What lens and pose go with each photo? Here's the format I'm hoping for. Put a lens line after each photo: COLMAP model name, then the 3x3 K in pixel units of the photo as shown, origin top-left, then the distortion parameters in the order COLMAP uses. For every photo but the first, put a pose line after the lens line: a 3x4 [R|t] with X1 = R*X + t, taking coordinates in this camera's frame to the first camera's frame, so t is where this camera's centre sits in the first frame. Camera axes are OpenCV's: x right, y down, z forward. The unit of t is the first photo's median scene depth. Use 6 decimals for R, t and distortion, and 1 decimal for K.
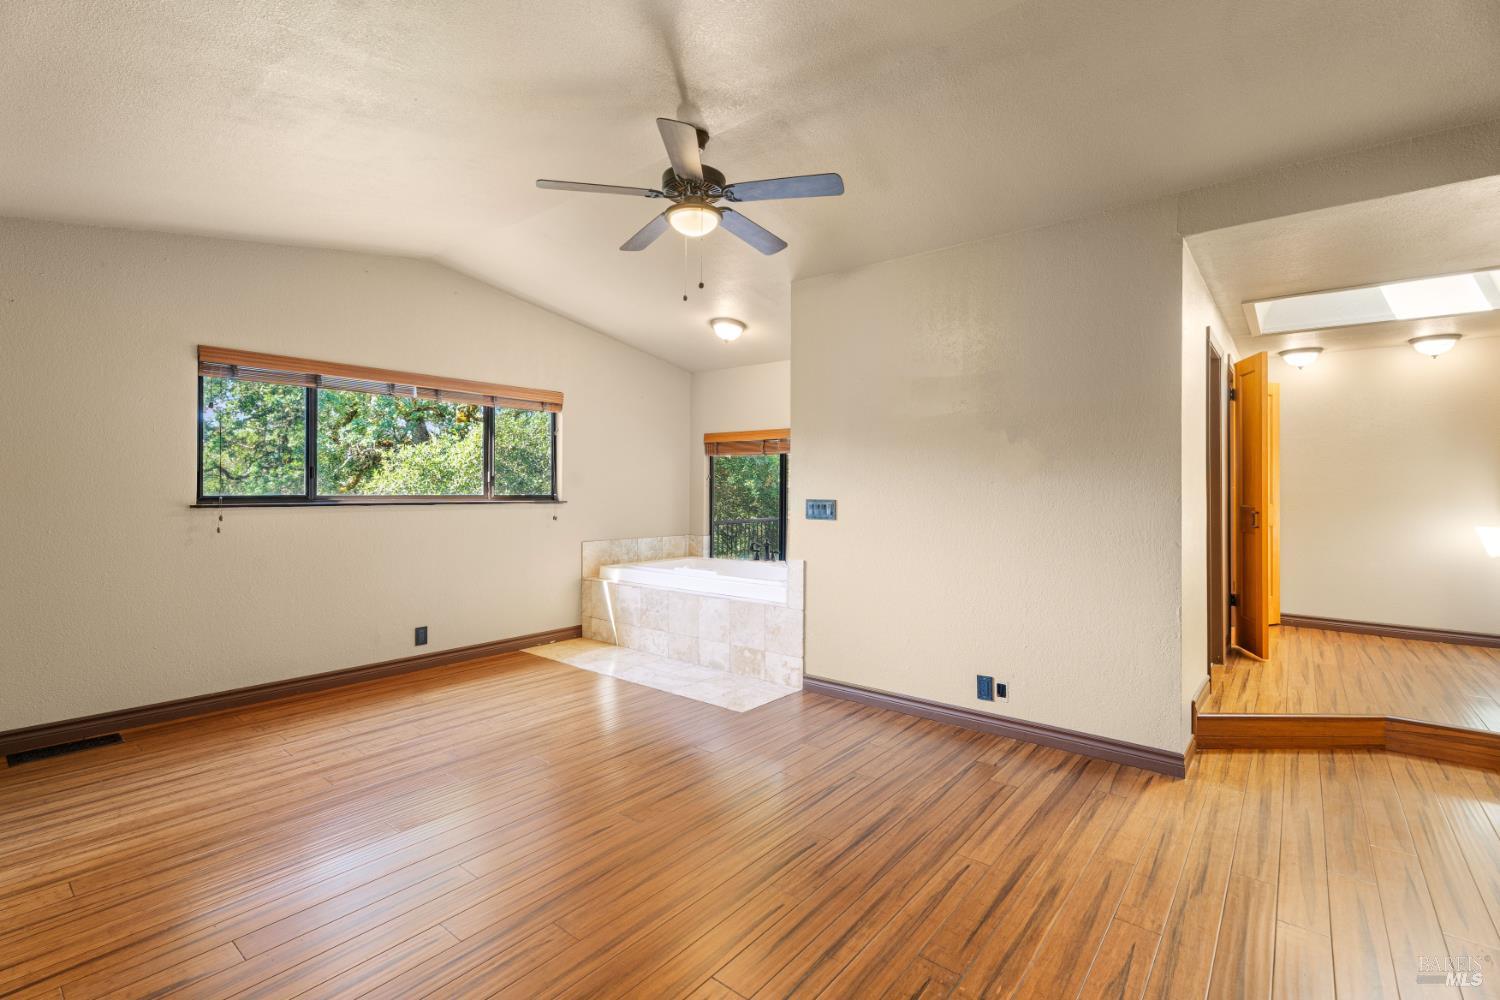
lens RADIAL K [[677.5, 0, 748.3], [0, 677.5, 489.1], [0, 0, 1]] dist [-0.001330, -0.000117]
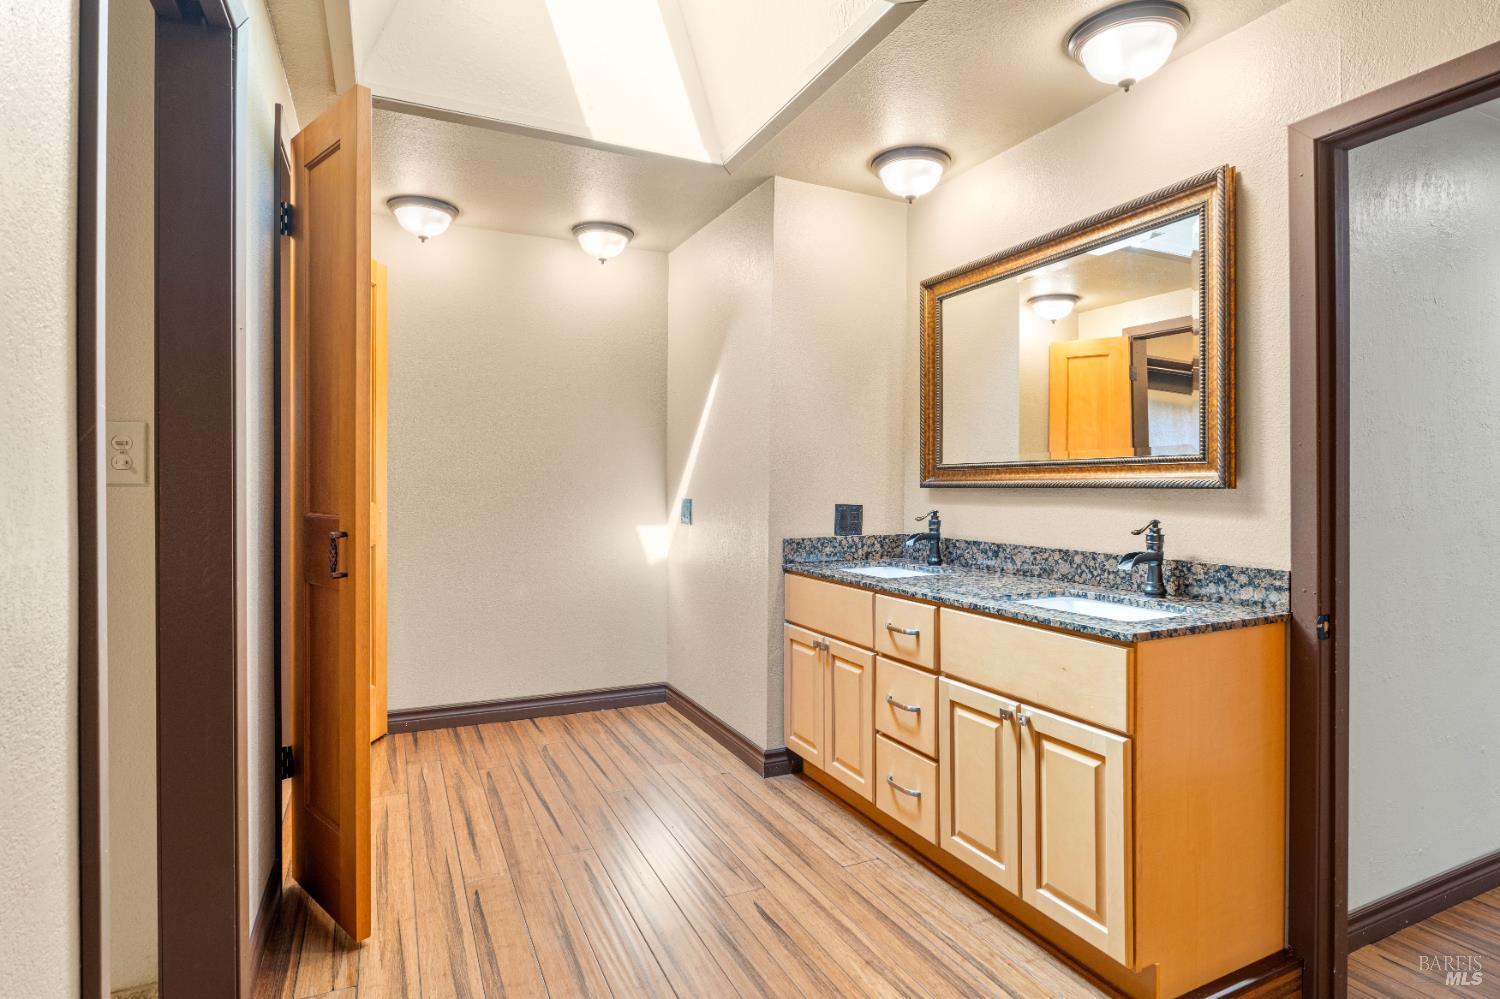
lens RADIAL K [[775.8, 0, 752.7], [0, 775.8, 483.8], [0, 0, 1]] dist [-0.002660, -0.000383]
pose [[0.434051, -0.004090, 0.900879, 0.435902], [-0.003664, 0.999973, 0.006306, 0.005423], [-0.900881, -0.006038, 0.434025, 0.573865]]
